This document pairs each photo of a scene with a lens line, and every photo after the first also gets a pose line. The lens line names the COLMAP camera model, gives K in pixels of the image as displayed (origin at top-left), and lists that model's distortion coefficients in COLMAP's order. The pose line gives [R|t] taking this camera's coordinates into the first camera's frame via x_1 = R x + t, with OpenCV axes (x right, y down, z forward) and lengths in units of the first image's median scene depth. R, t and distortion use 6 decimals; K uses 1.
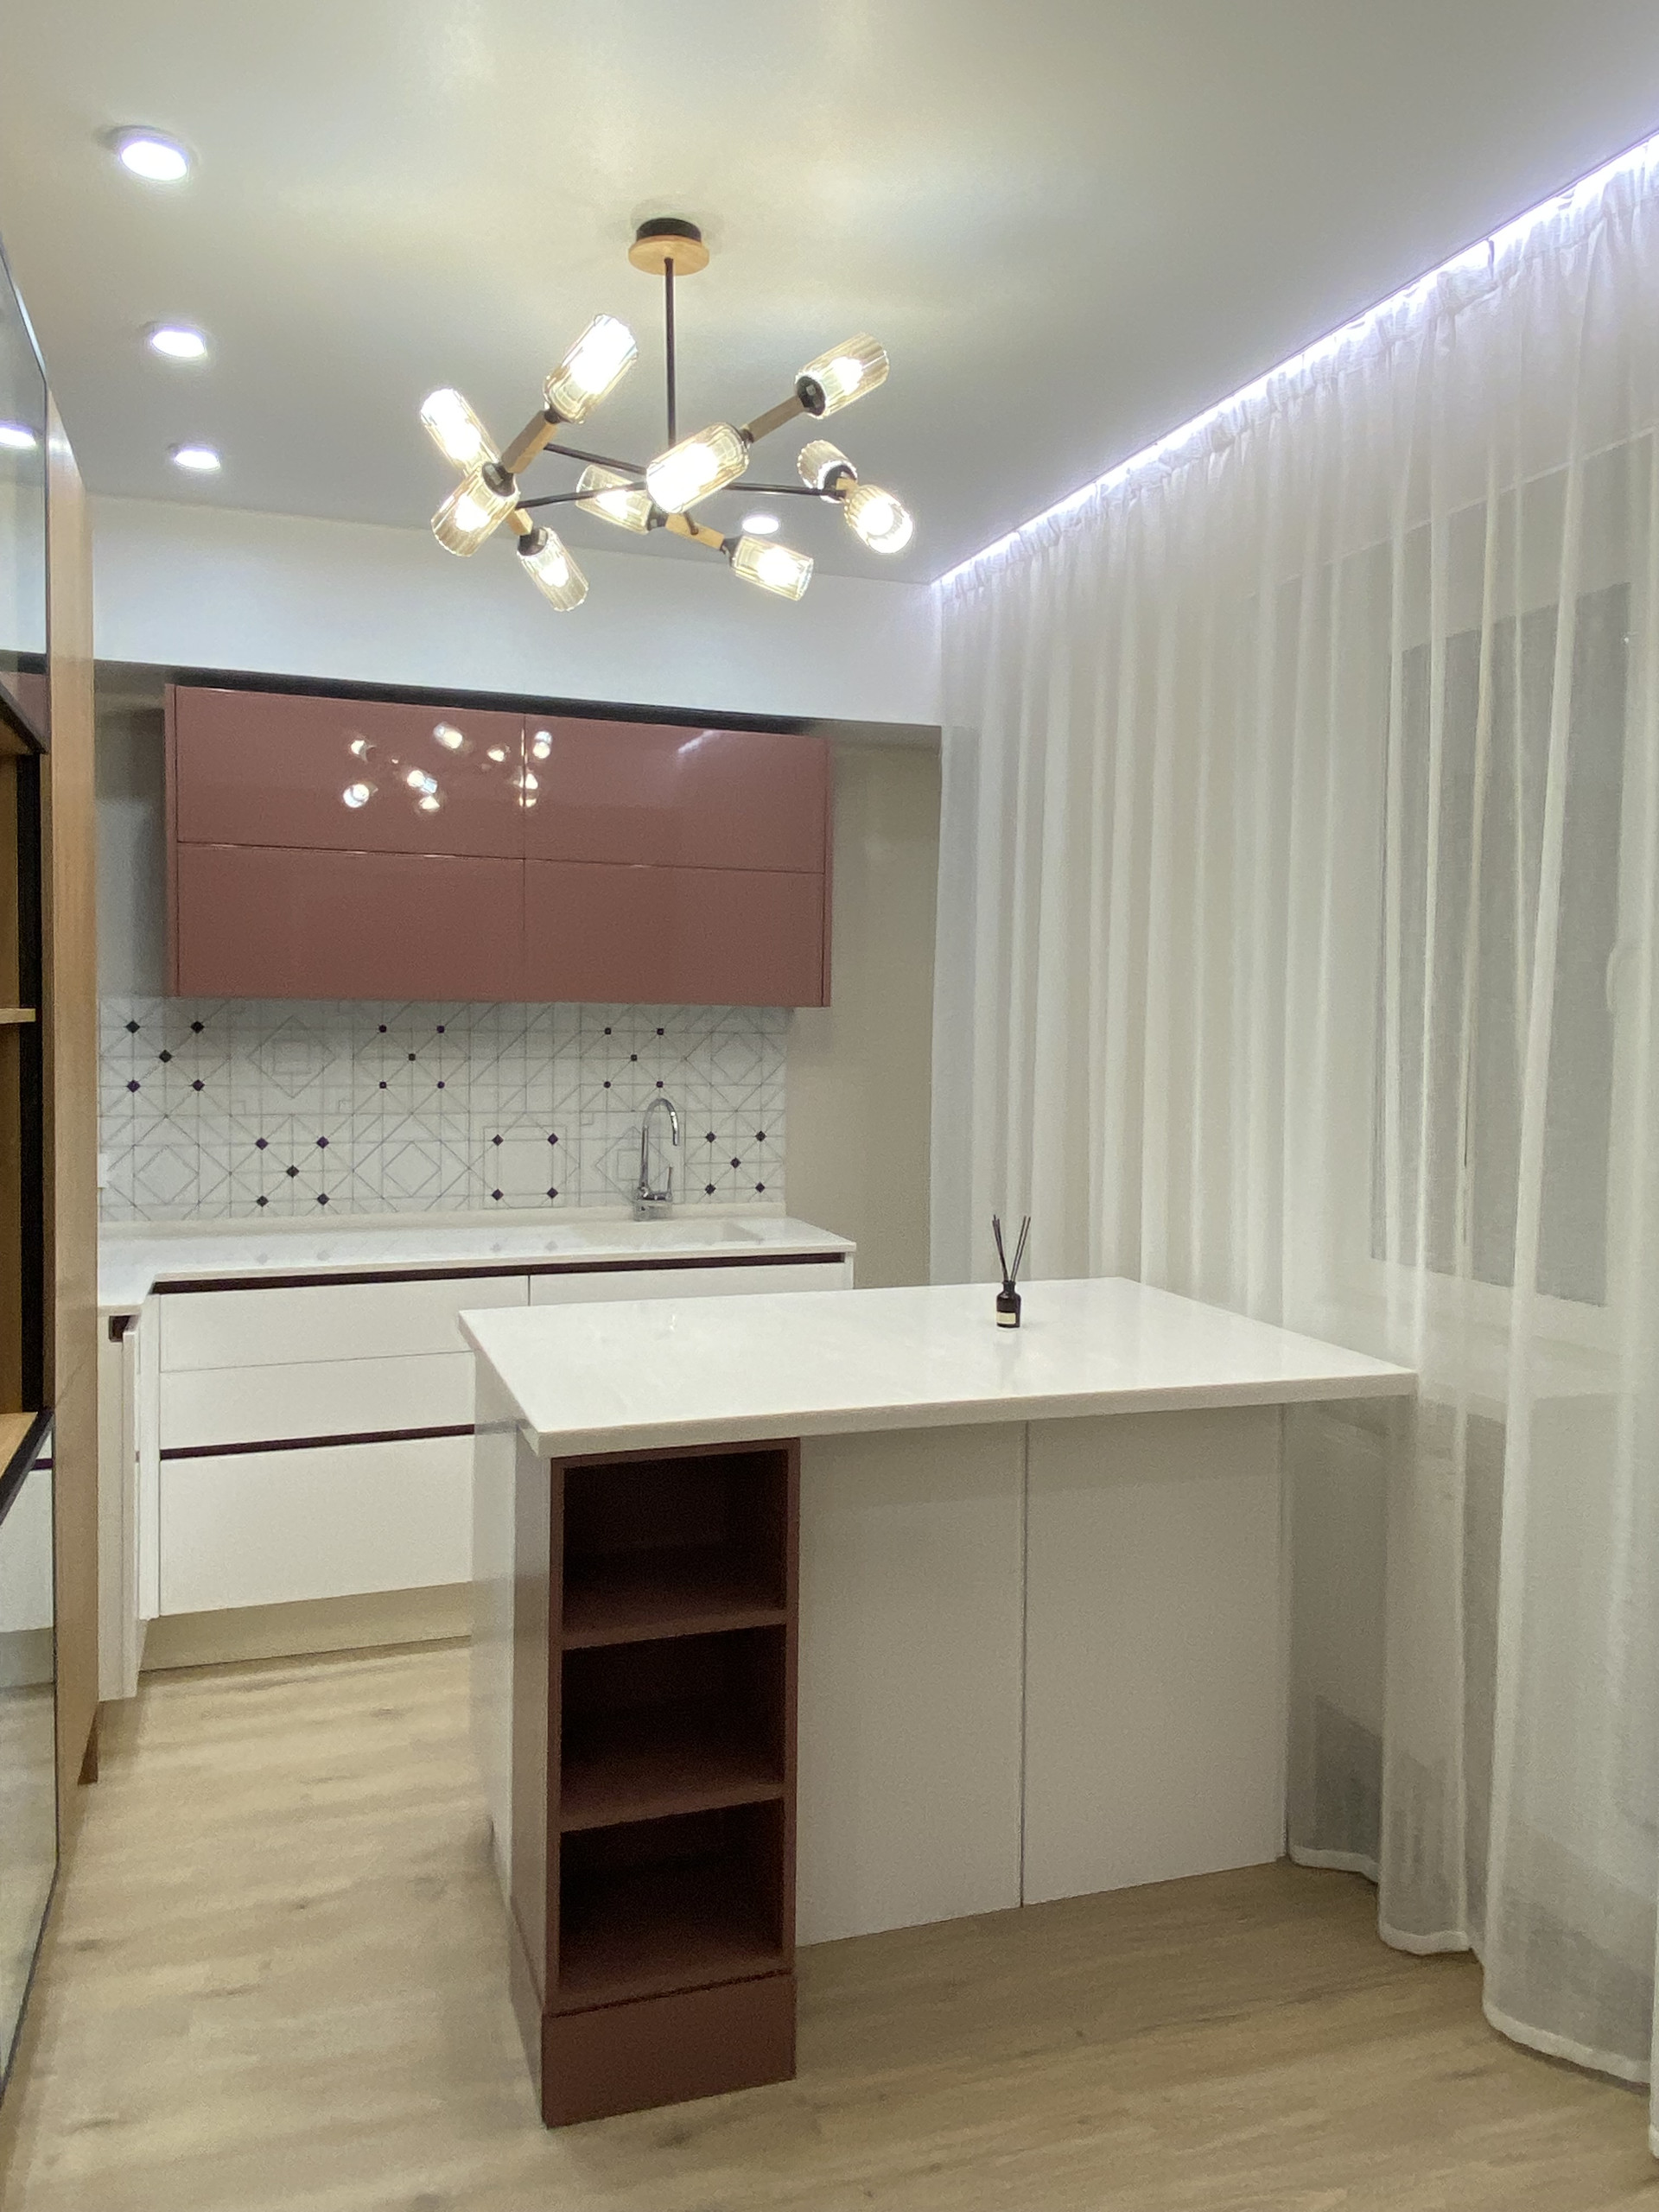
lens RADIAL K [[1587.2, 0, 817.7], [0, 1587.2, 1091.0], [0, 0, 1]] dist [0.060806, -0.059200]
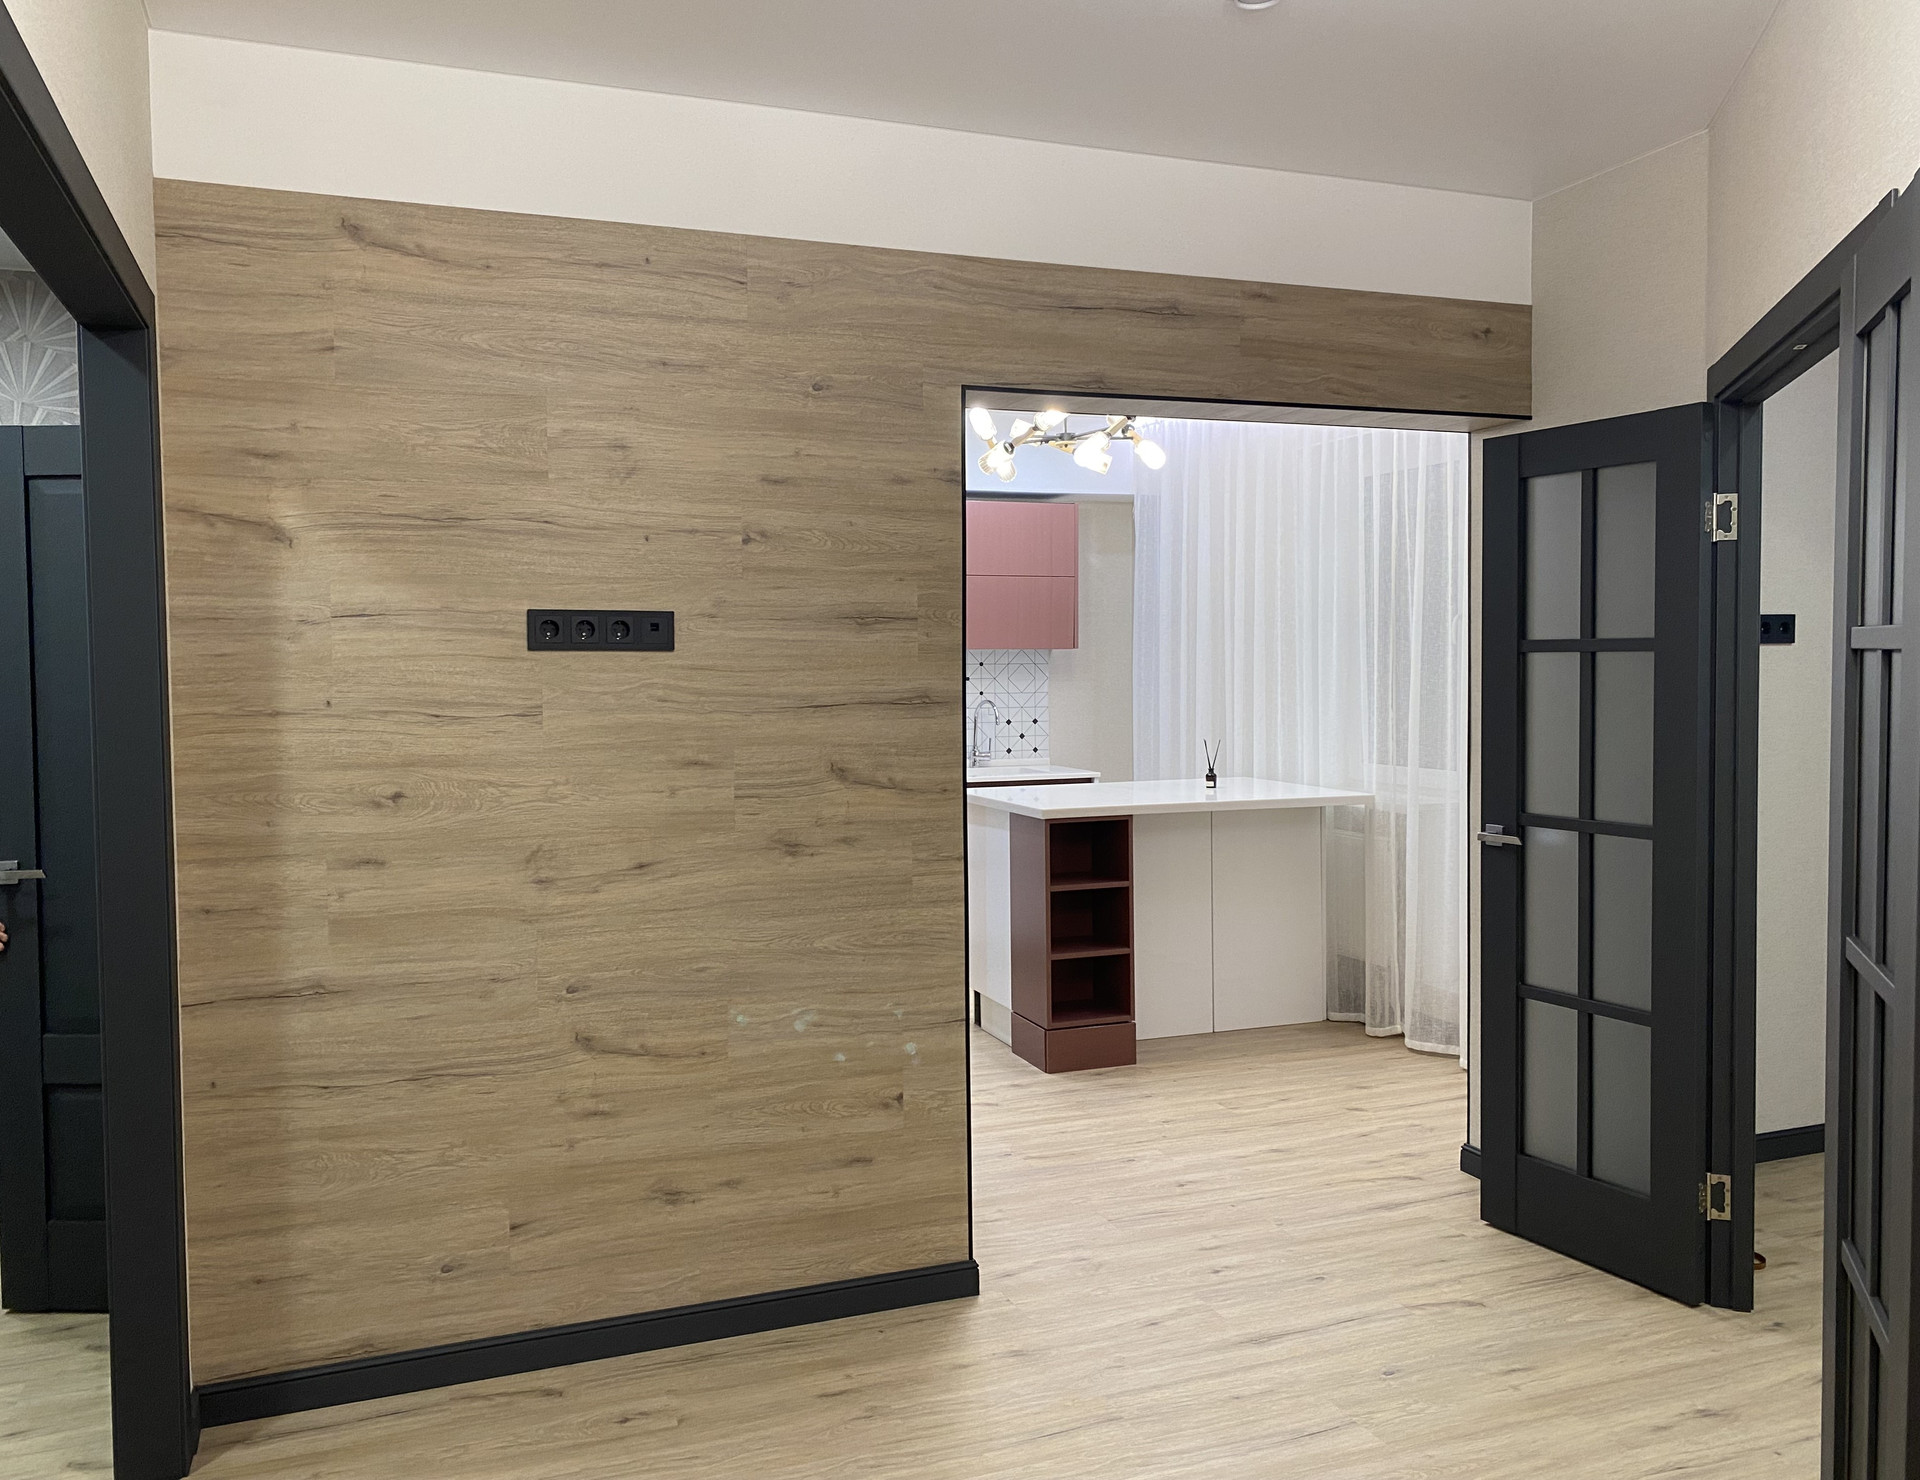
lens RADIAL K [[1446.5, 0, 976.2], [0, 1446.5, 727.5], [0, 0, 1]] dist [0.042771, 0.000360]
pose [[0.999062, -0.020564, 0.038119, -0.190813], [0.020479, 0.999787, 0.002603, 0.034528], [-0.038164, -0.001820, 0.999270, -0.725051]]
